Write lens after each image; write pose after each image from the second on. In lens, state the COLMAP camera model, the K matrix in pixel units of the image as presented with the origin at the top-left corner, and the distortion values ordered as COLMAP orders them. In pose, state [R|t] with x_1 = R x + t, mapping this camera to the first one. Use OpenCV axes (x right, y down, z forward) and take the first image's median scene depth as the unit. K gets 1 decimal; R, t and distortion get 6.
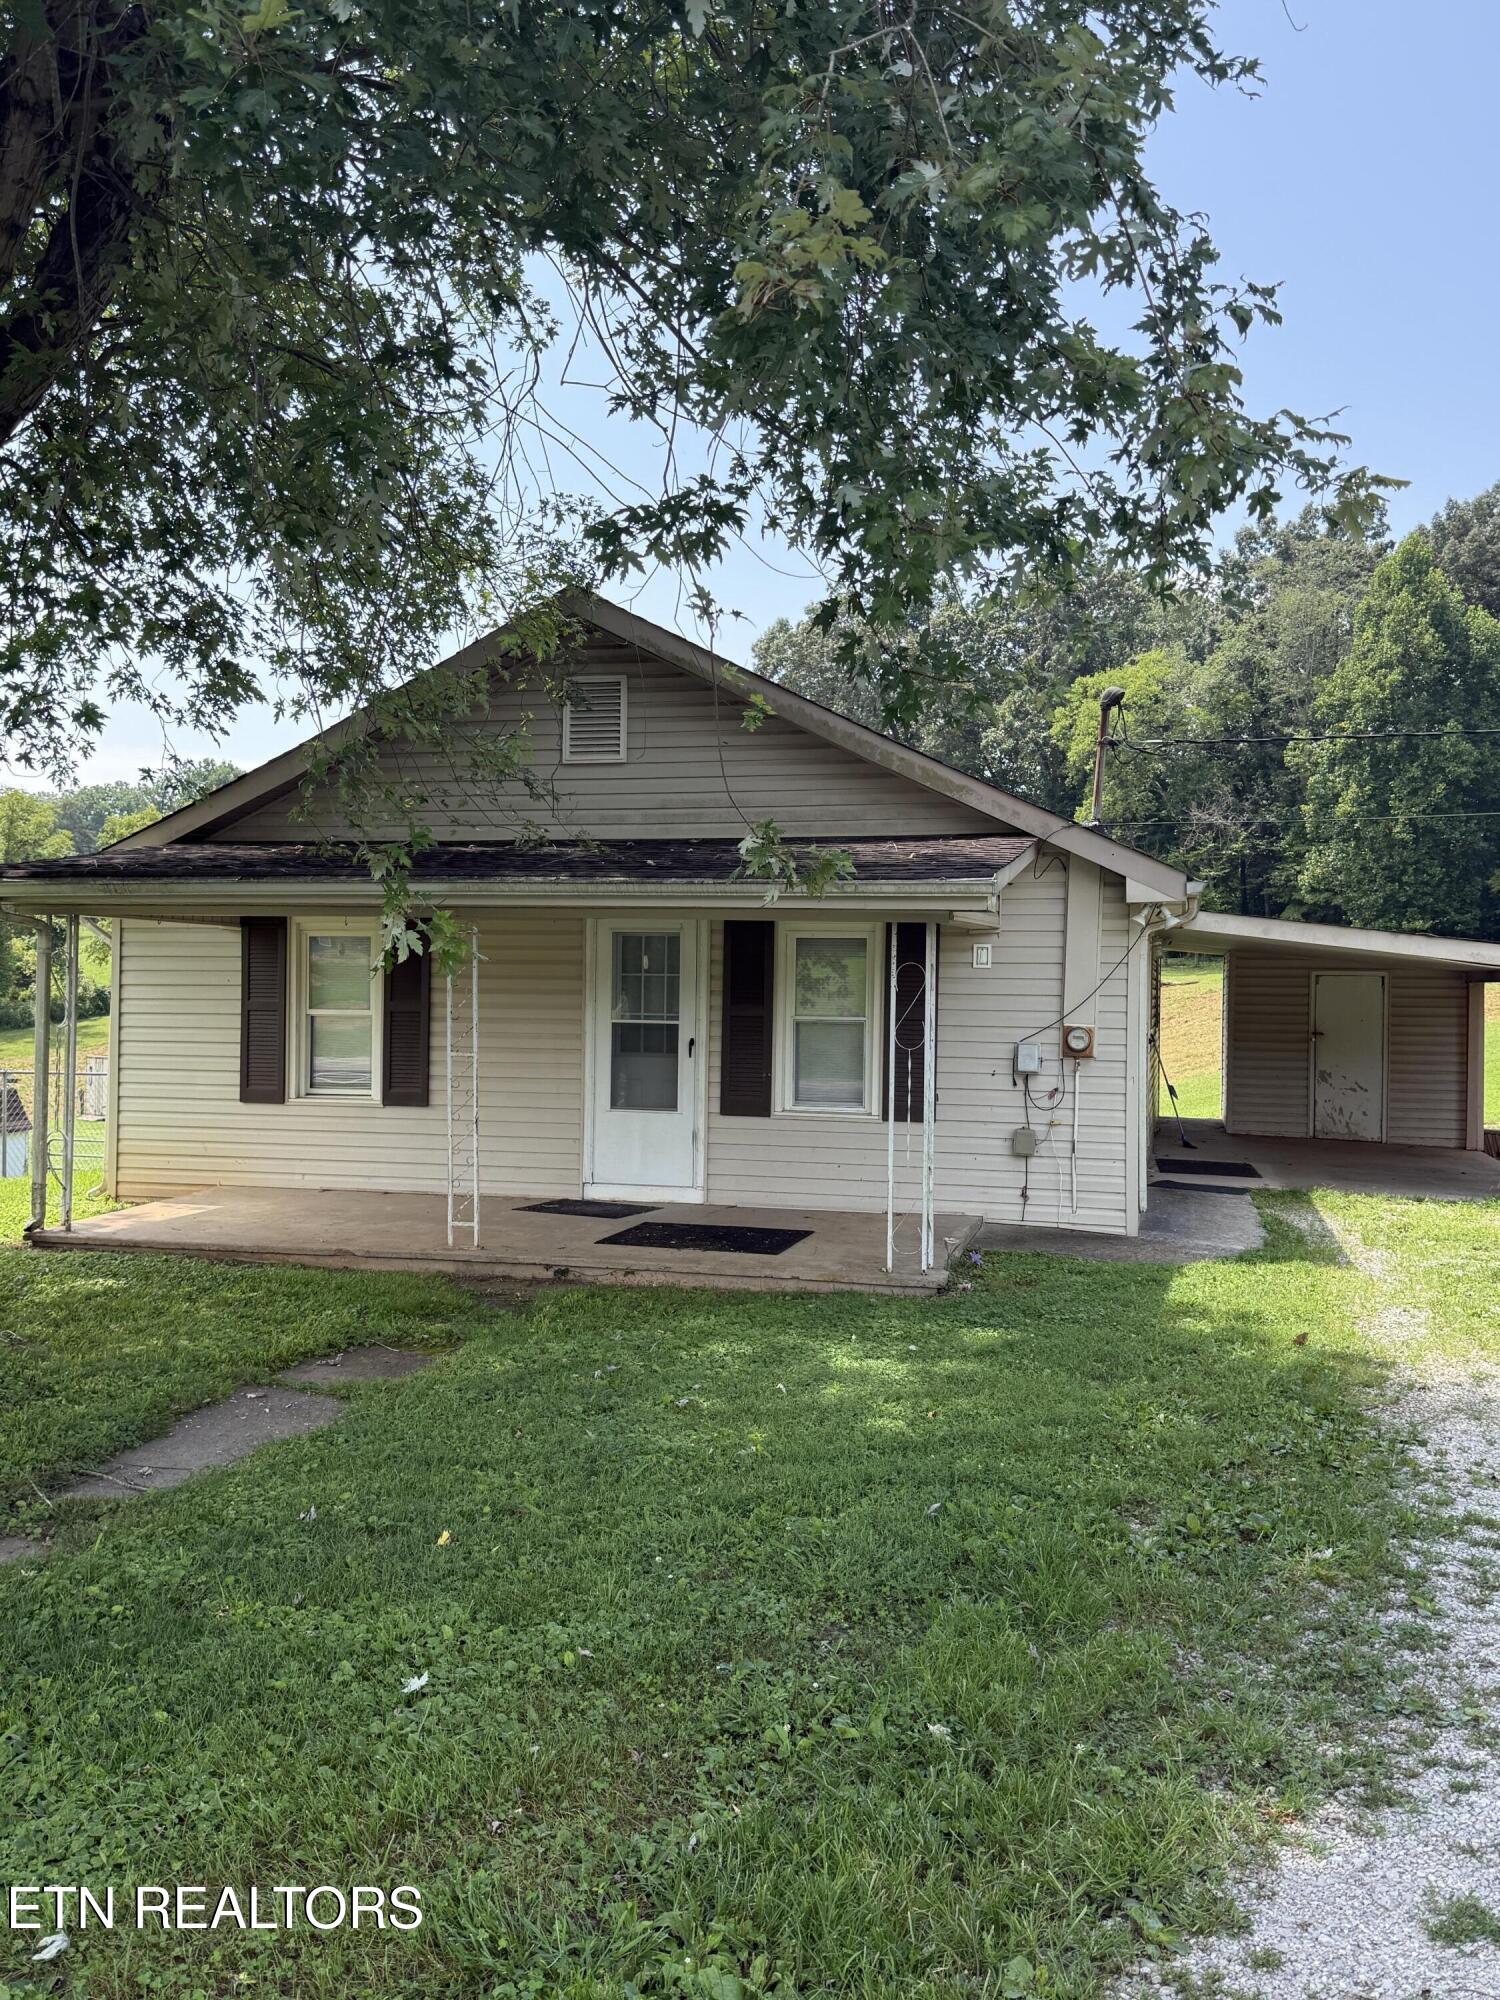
lens RADIAL K [[1652.3, 0, 750.0], [0, 1652.3, 1000.0], [0, 0, 1]] dist [0.130952, -0.232895]
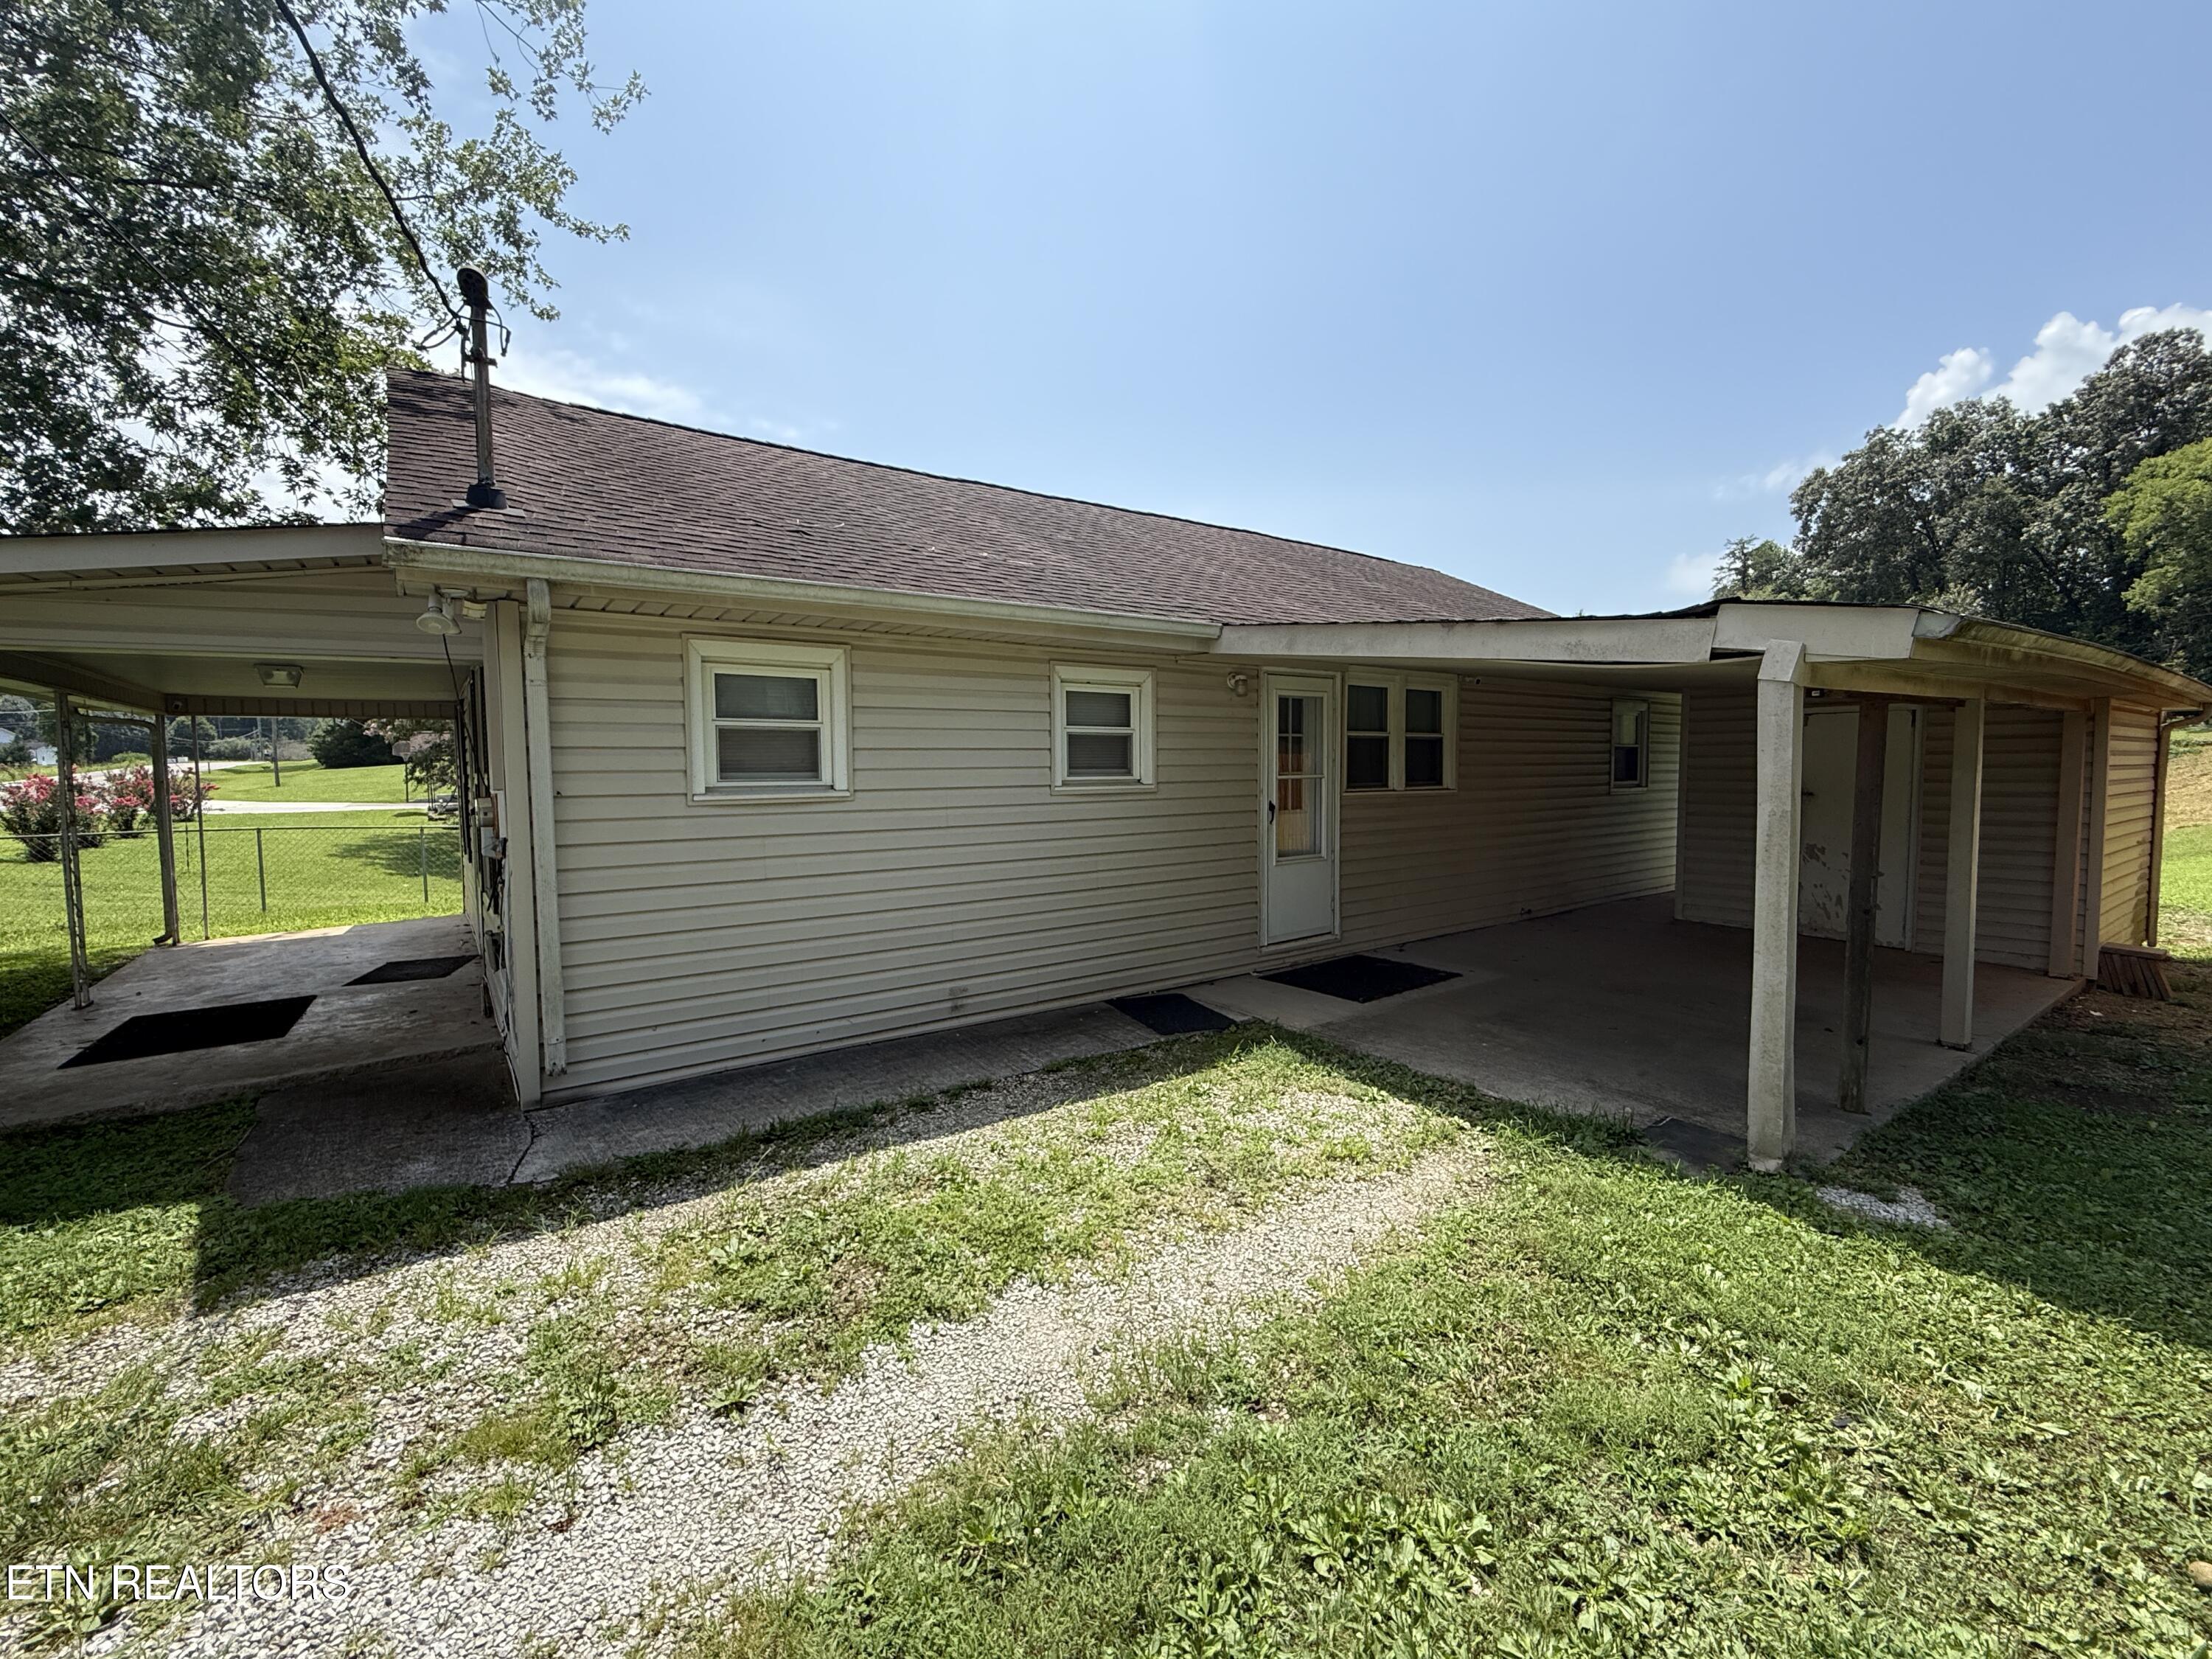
lens RADIAL K [[931.2, 0, 1122.5], [0, 931.2, 825.6], [0, 0, 1]] dist [0.028260, -0.013305]
pose [[0.777047, 0.015101, -0.629261, 0.563009], [0.018521, 0.998731, 0.046838, 0.014431], [0.629170, -0.048050, 0.775781, 0.759123]]
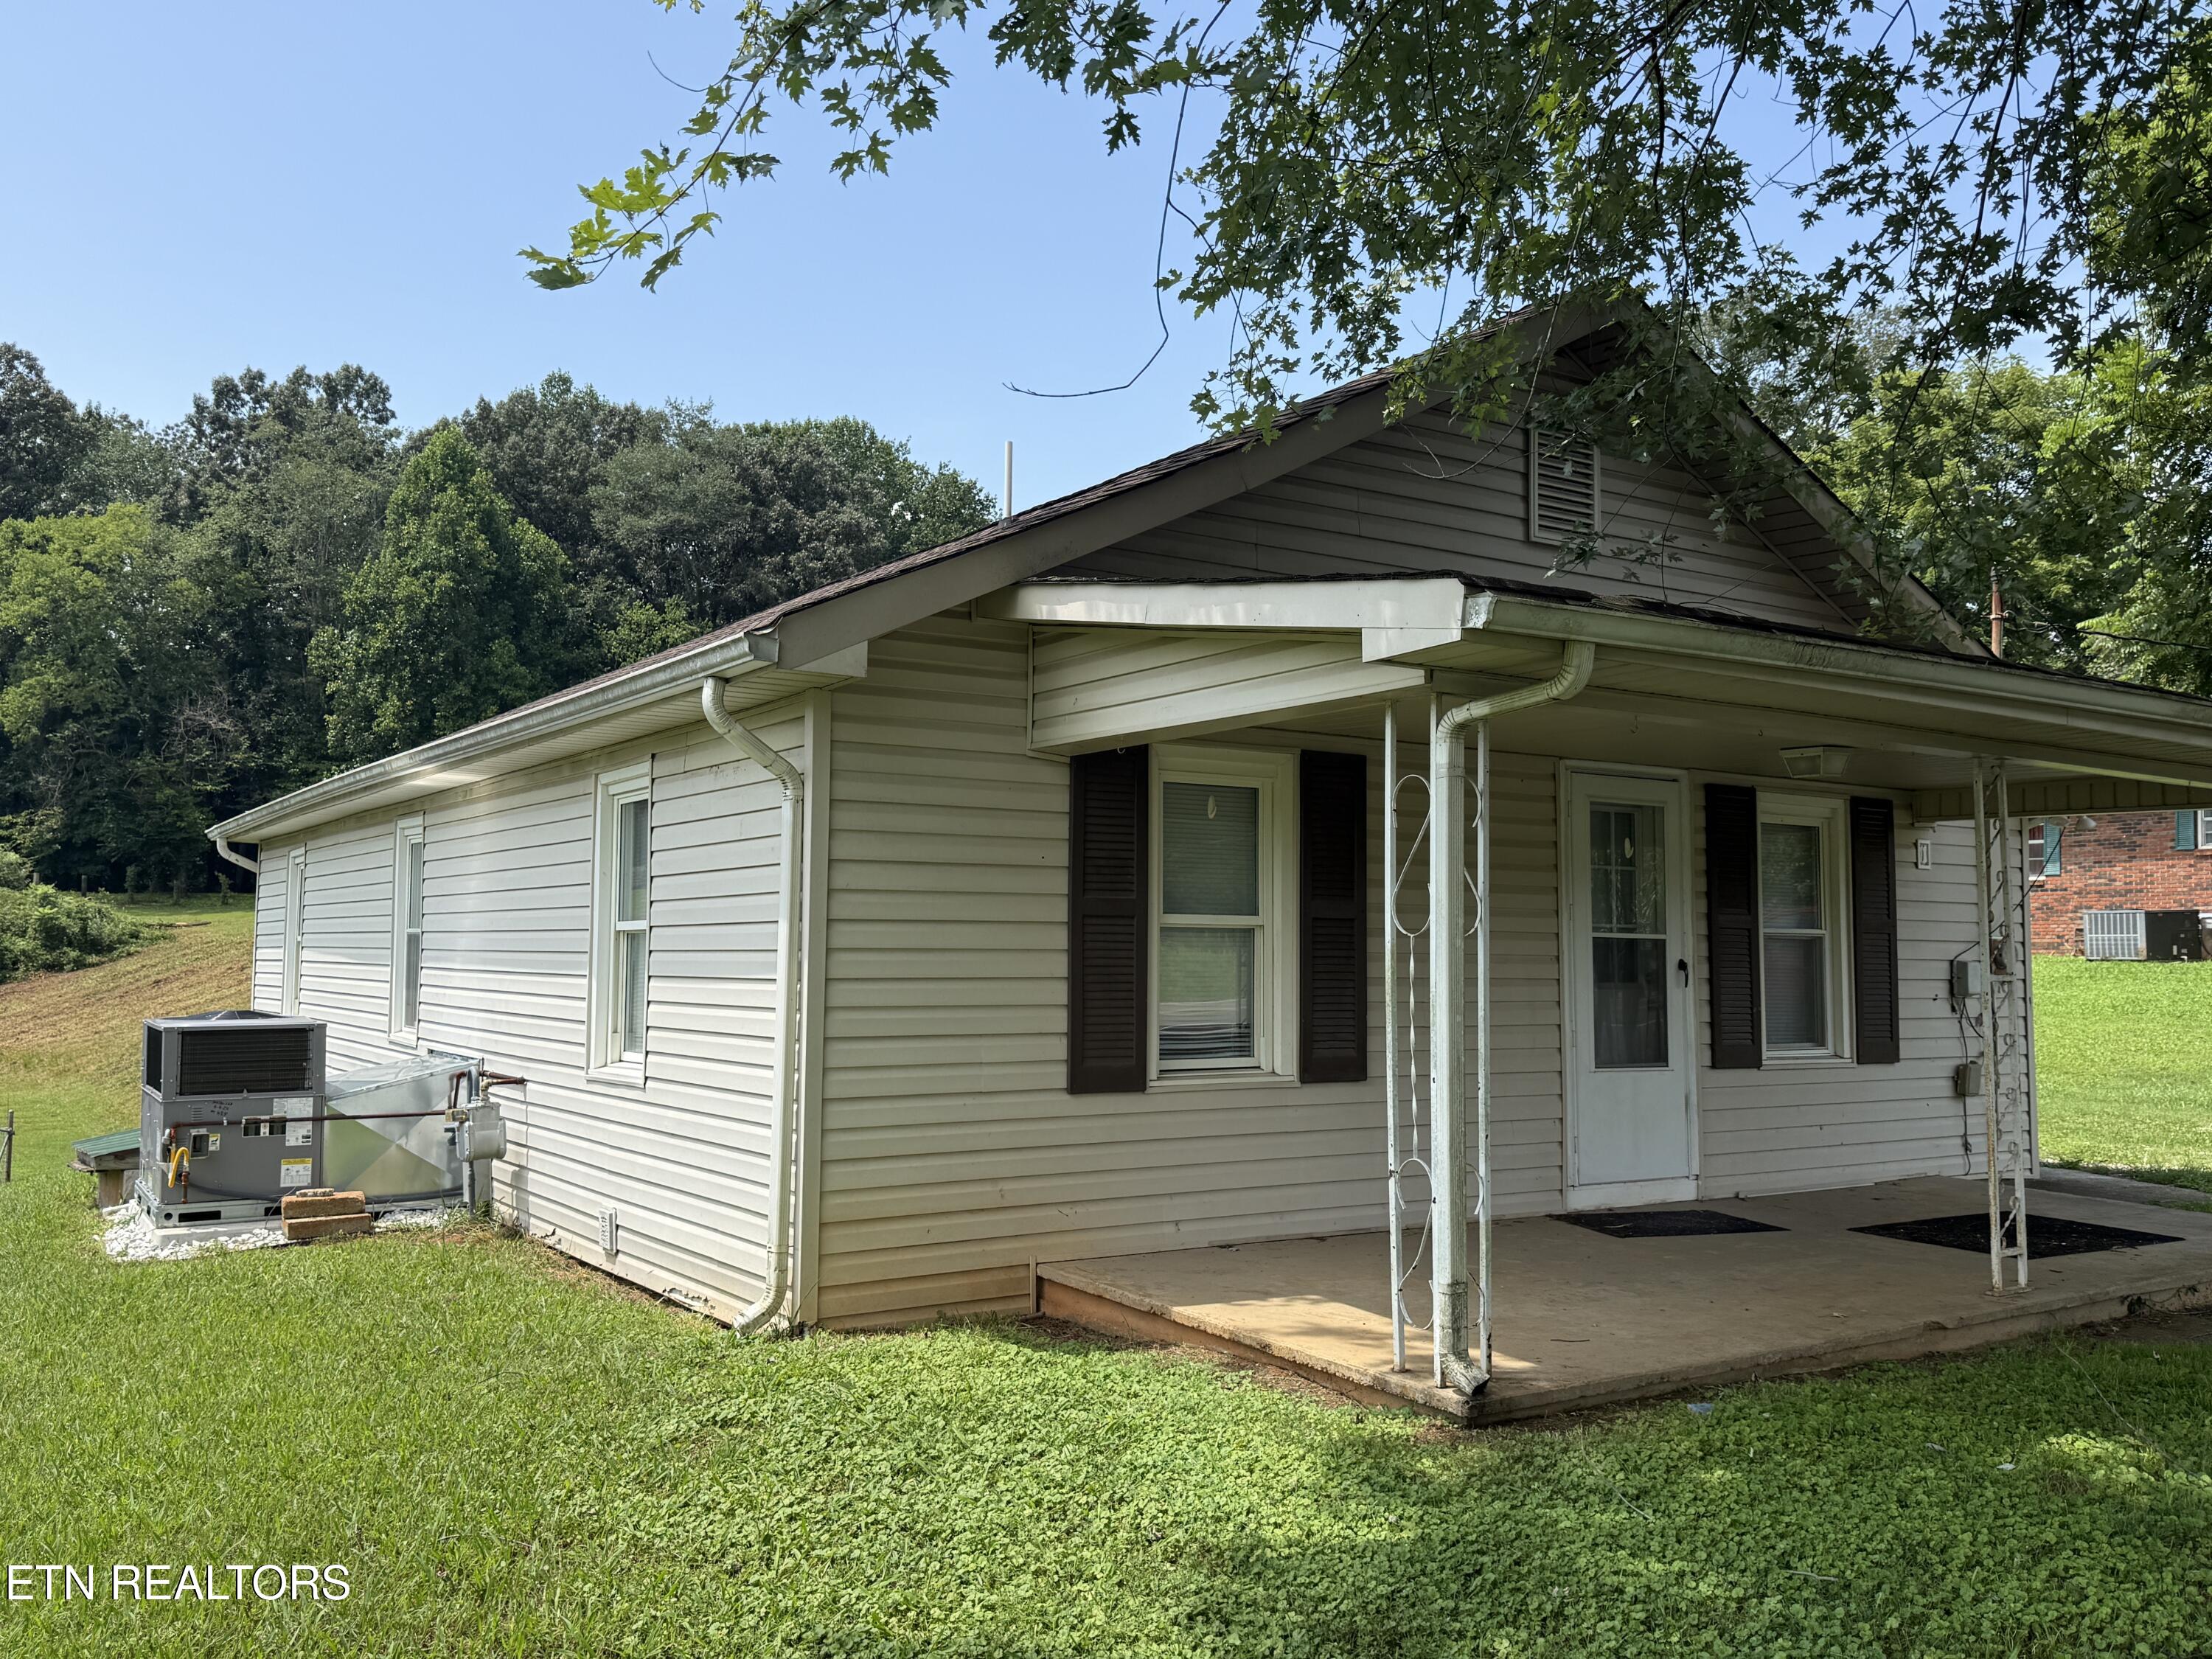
lens RADIAL K [[1827.4, 0, 1099.7], [0, 1827.4, 821.7], [0, 0, 1]] dist [0.130952, -0.232895]
pose [[0.671092, 0.046772, 0.739897, -0.724776], [0.004226, 0.997750, -0.066905, 0.015234], [-0.741362, 0.048026, 0.669384, 0.613197]]
